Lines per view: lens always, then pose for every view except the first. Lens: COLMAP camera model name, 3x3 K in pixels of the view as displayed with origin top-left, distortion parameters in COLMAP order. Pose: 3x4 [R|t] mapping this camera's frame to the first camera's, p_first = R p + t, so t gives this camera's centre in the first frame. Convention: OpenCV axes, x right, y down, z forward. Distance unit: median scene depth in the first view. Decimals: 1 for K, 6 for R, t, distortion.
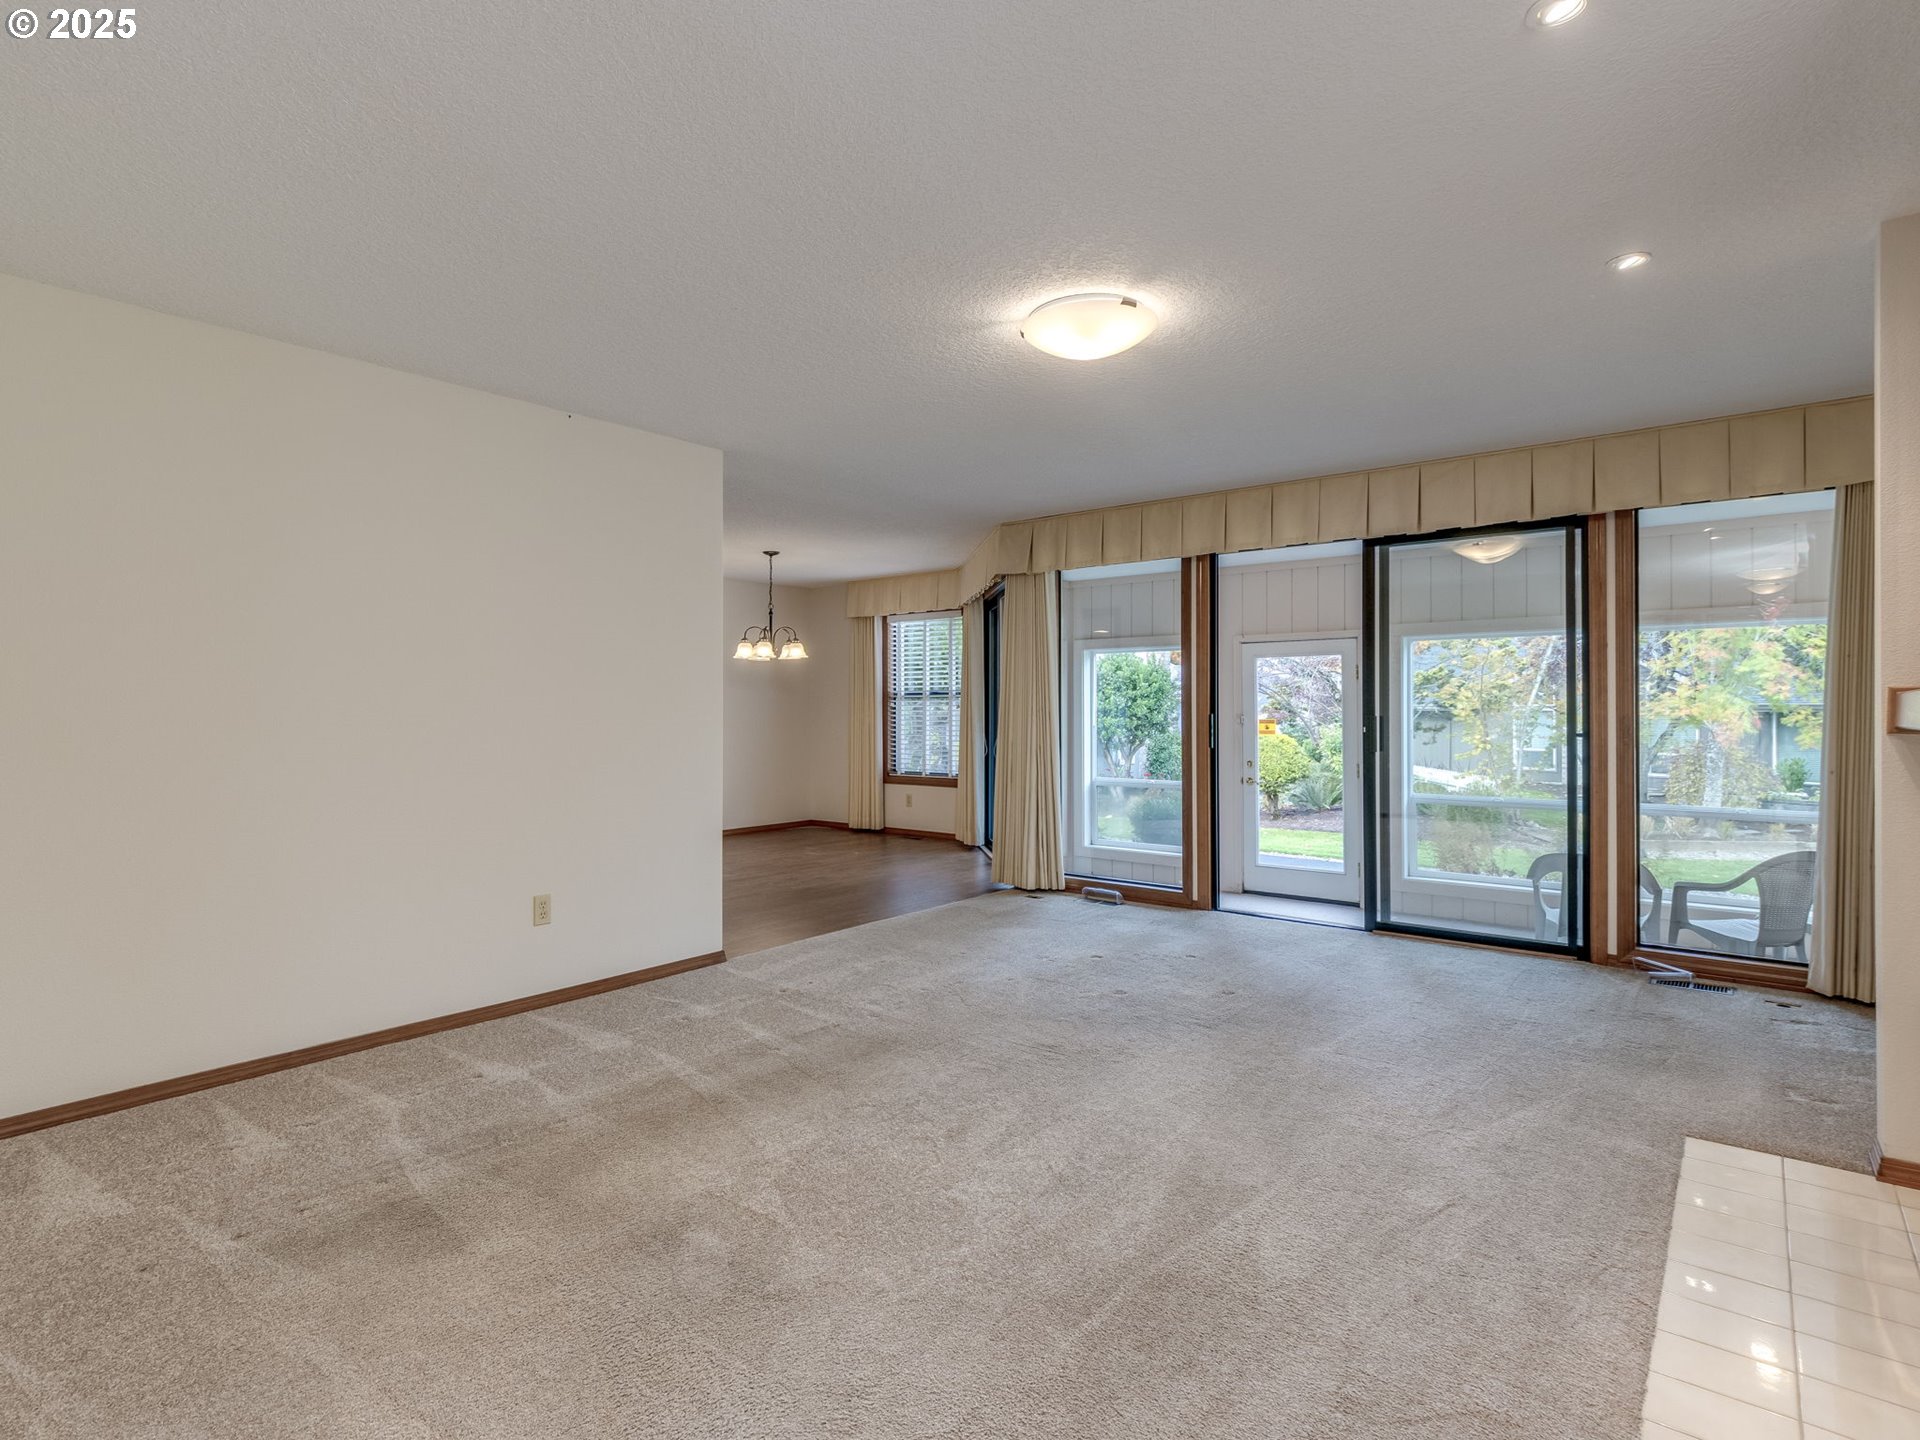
lens RADIAL K [[1009.4, 0, 944.3], [0, 1009.4, 710.0], [0, 0, 1]] dist [0.012744, -0.009235]
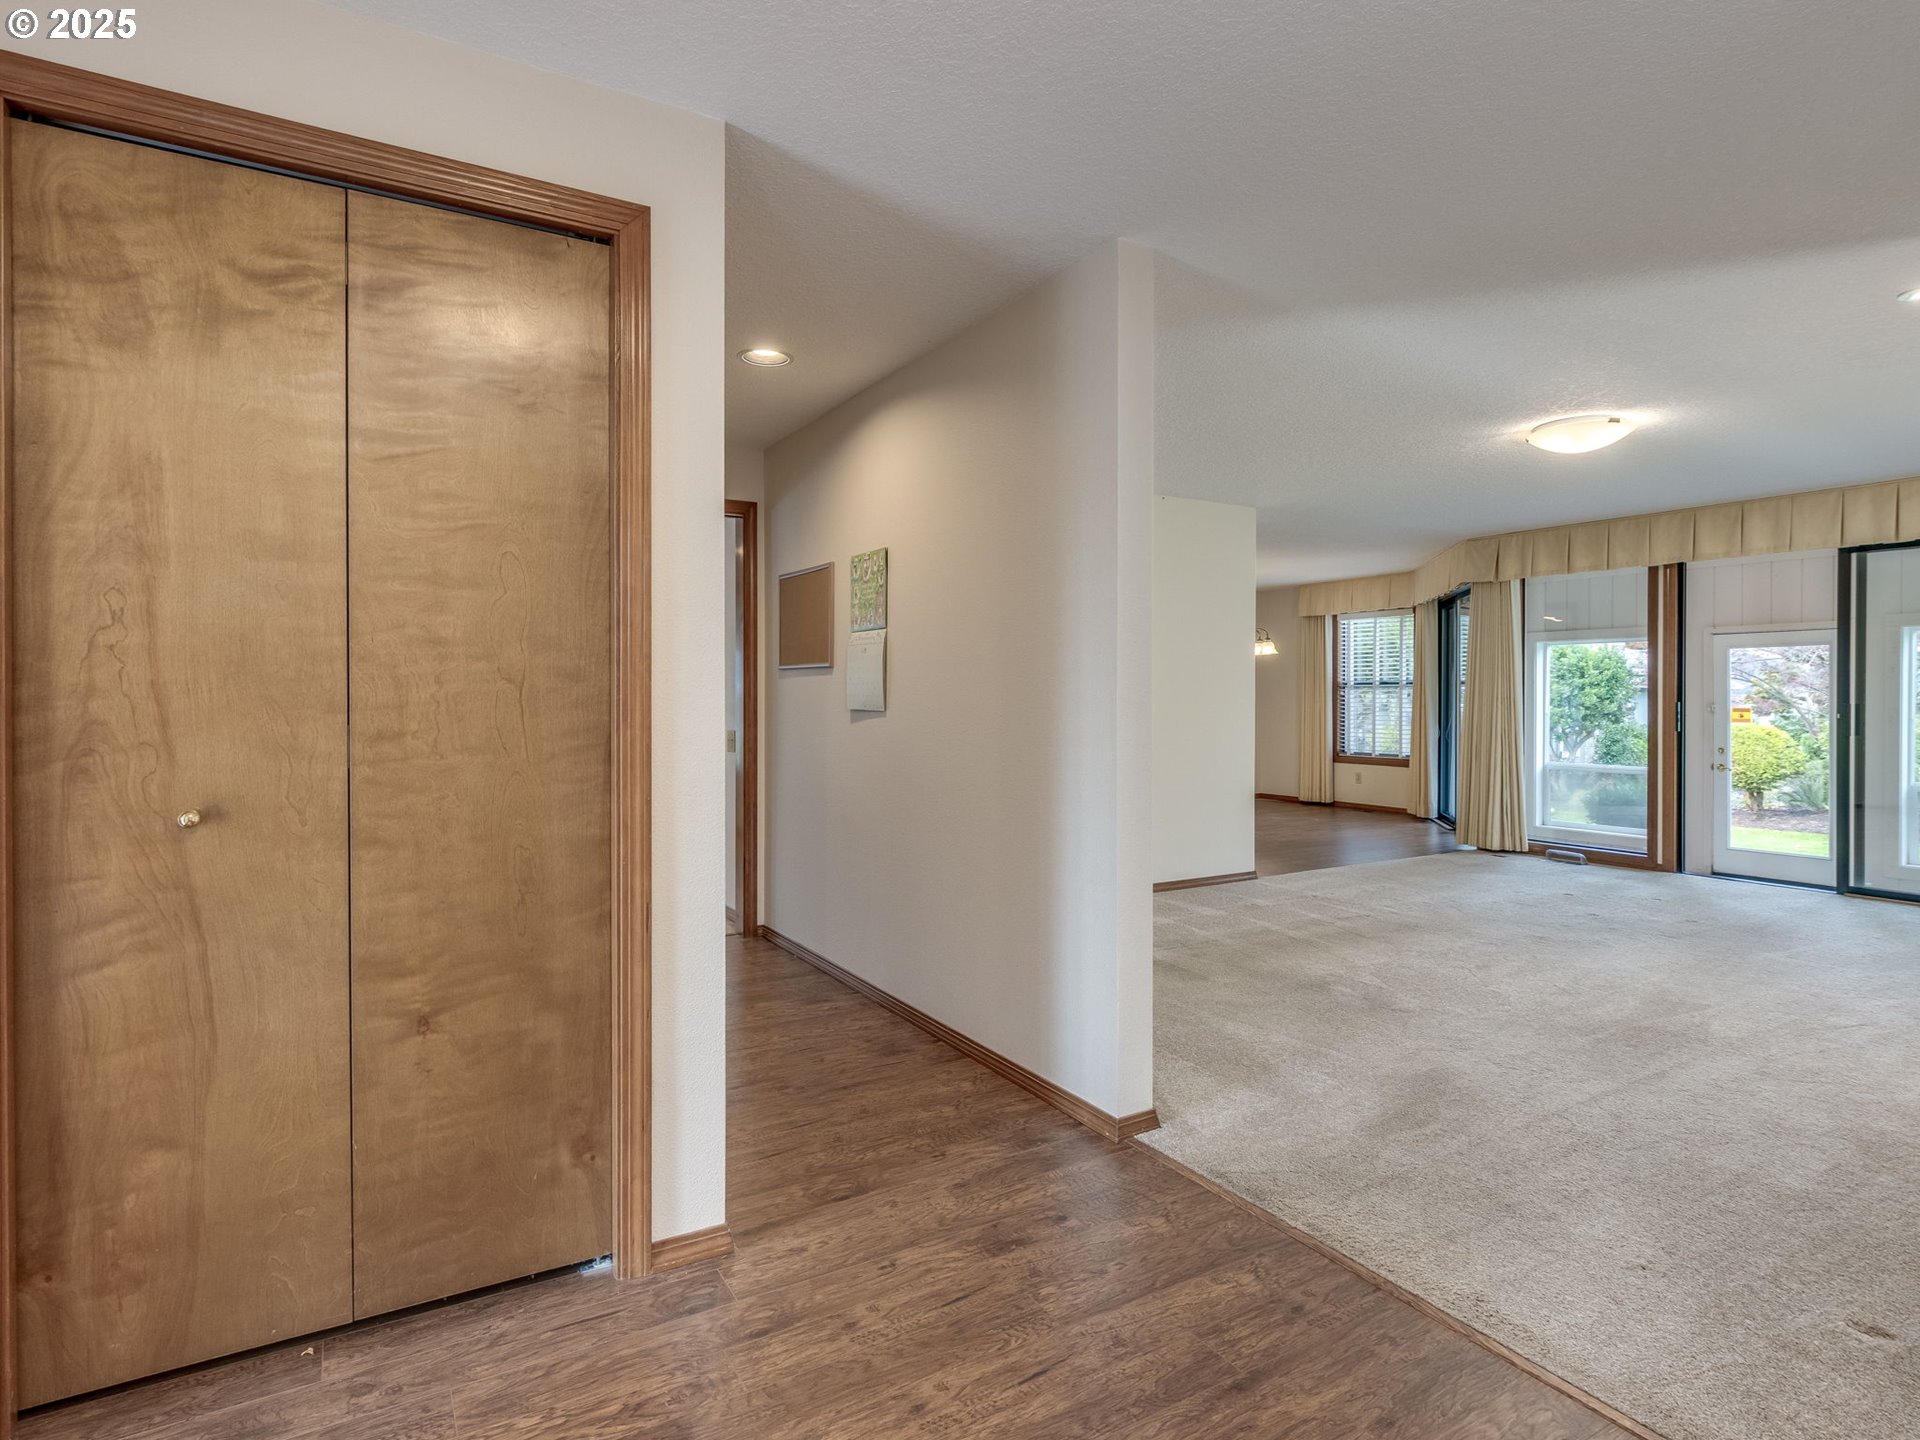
lens RADIAL K [[1009.4, 0, 960.4], [0, 1009.4, 703.5], [0, 0, 1]] dist [0.012744, -0.009235]
pose [[0.936986, 0.005653, -0.349322, -0.066013], [-0.003718, 0.999974, 0.006211, 0.001148], [0.349348, -0.004521, 0.936982, -0.246975]]
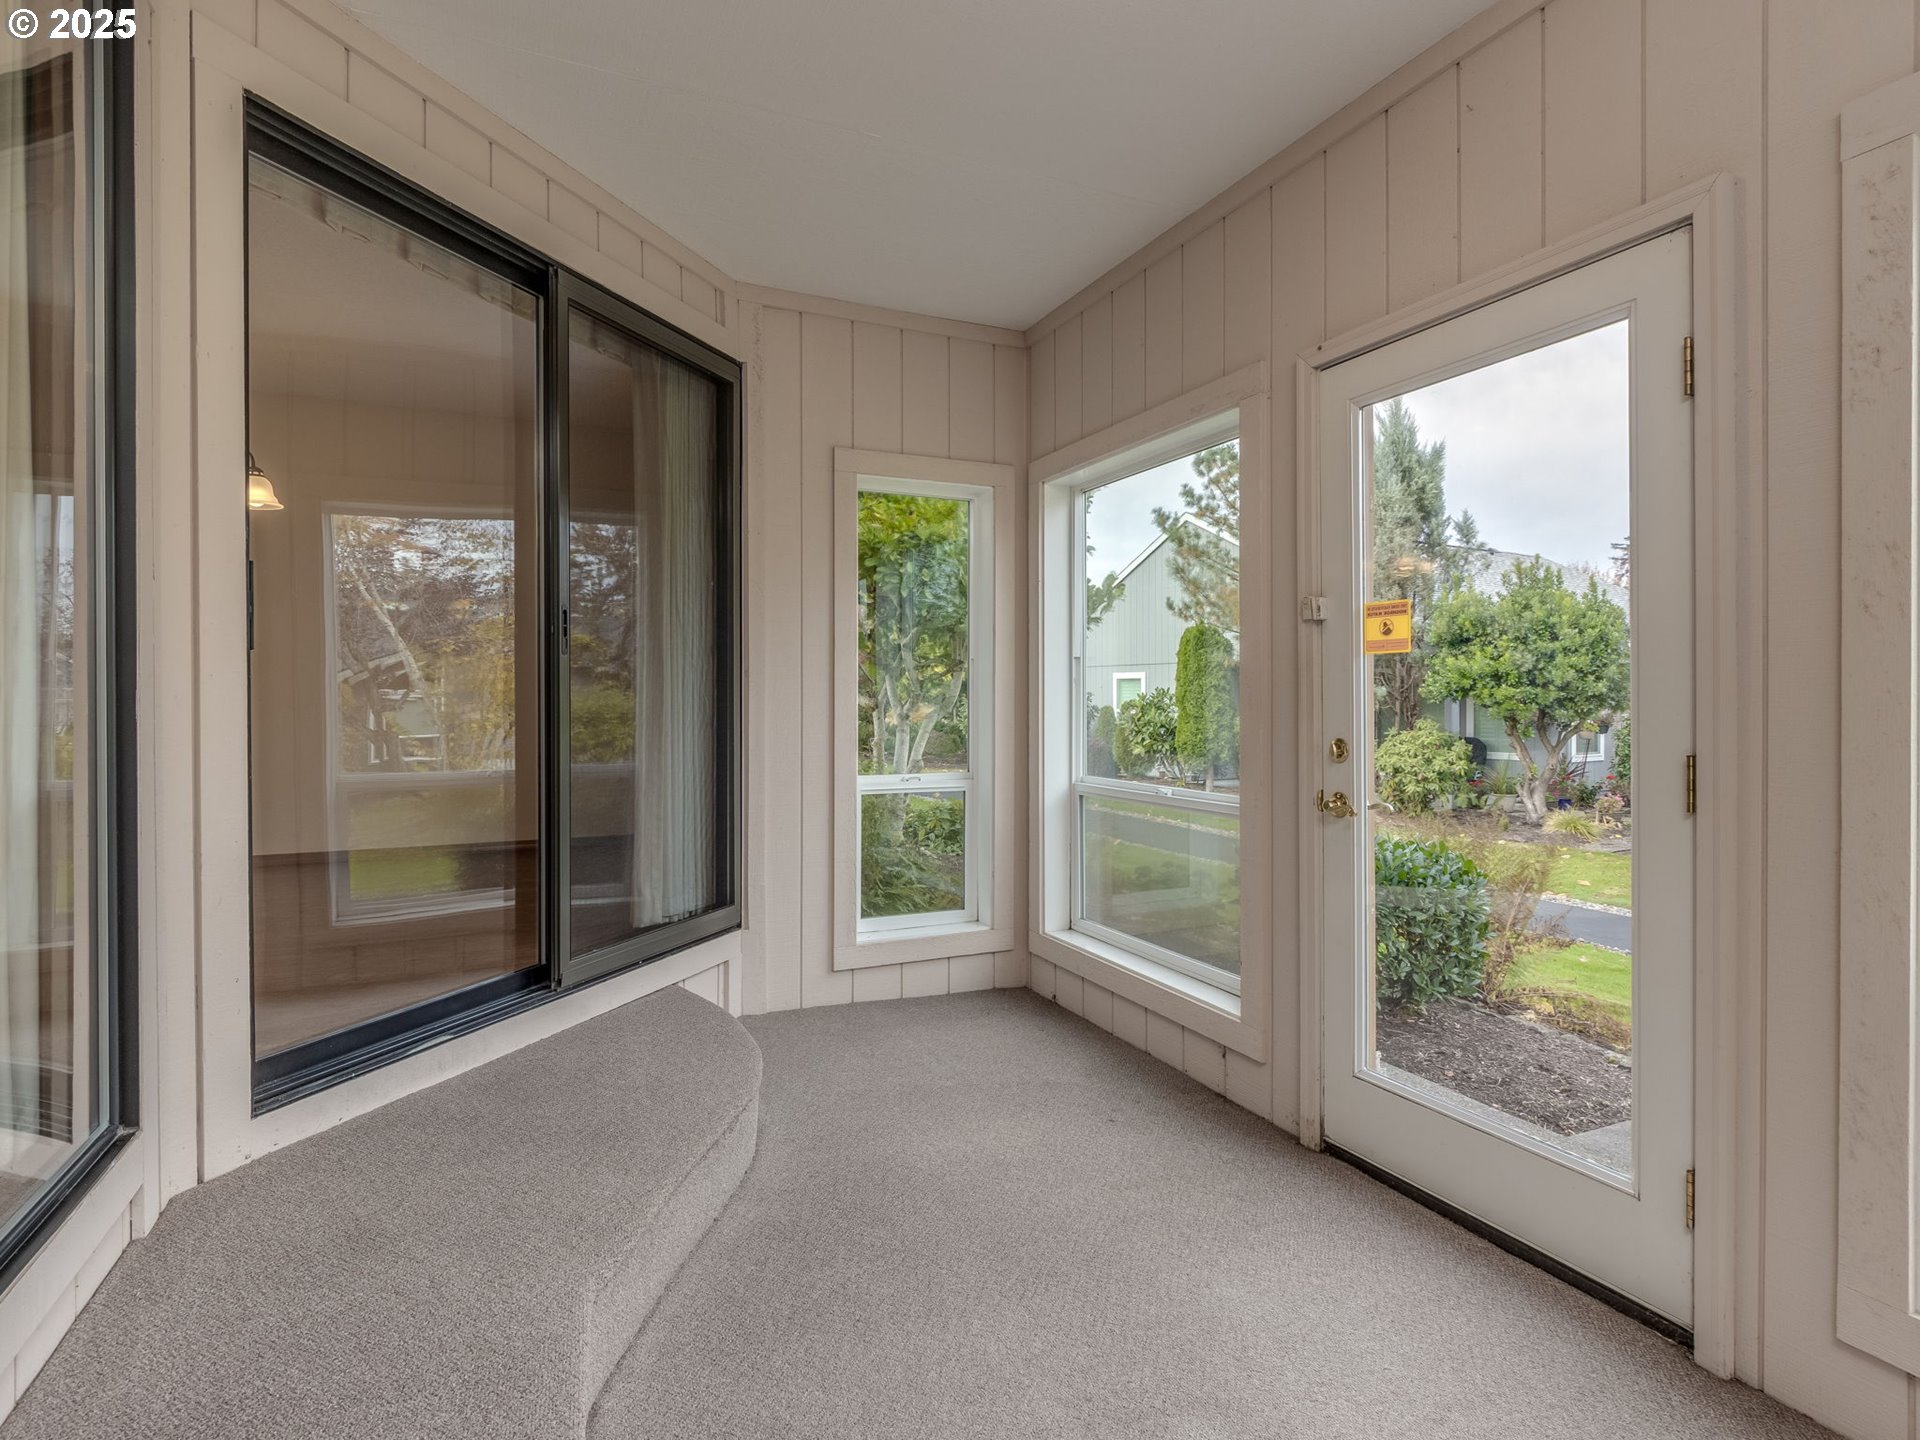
lens RADIAL K [[1009.4, 0, 951.4], [0, 1009.4, 708.4], [0, 0, 1]] dist [0.012744, -0.009235]
pose [[0.887929, -0.001318, -0.459979, 0.339847], [0.004057, 0.999979, 0.004966, 0.037813], [0.459963, -0.006275, 0.887916, 0.662600]]
